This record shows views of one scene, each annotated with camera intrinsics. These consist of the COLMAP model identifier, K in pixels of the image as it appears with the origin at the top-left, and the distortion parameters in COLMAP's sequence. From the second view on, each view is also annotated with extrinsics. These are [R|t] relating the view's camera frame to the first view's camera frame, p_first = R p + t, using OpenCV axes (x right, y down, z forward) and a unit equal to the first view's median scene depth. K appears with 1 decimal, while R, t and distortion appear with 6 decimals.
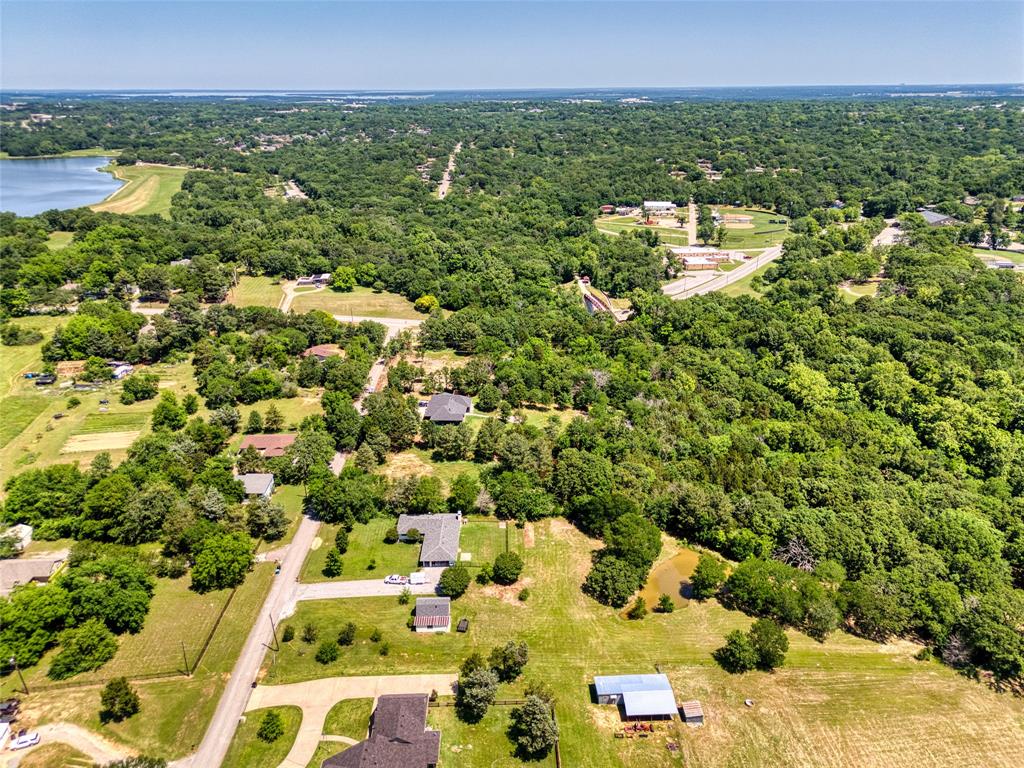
lens RADIAL K [[725.8, 0, 512.0], [0, 725.8, 384.0], [0, 0, 1]] dist [0.073637, -0.065200]
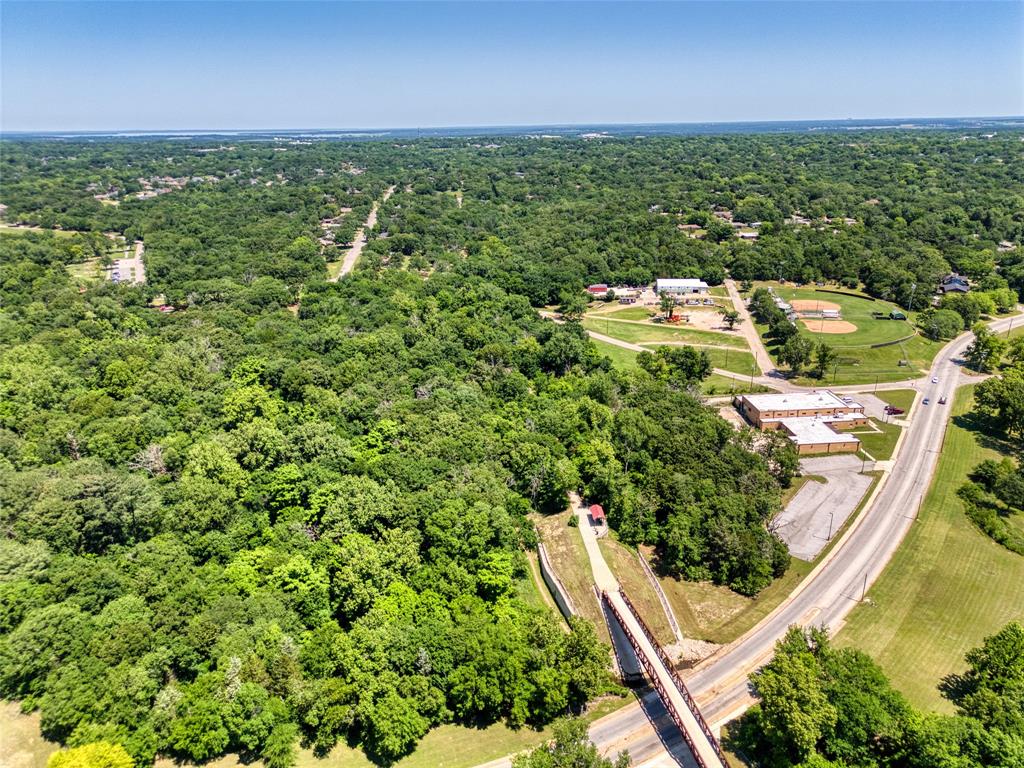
lens RADIAL K [[725.8, 0, 512.0], [0, 725.8, 384.0], [0, 0, 1]] dist [0.073637, -0.065200]
pose [[0.998531, -0.027015, 0.046970, 0.020763], [0.029082, 0.998612, -0.043911, -0.124054], [-0.045719, 0.045212, 0.997931, 0.347393]]
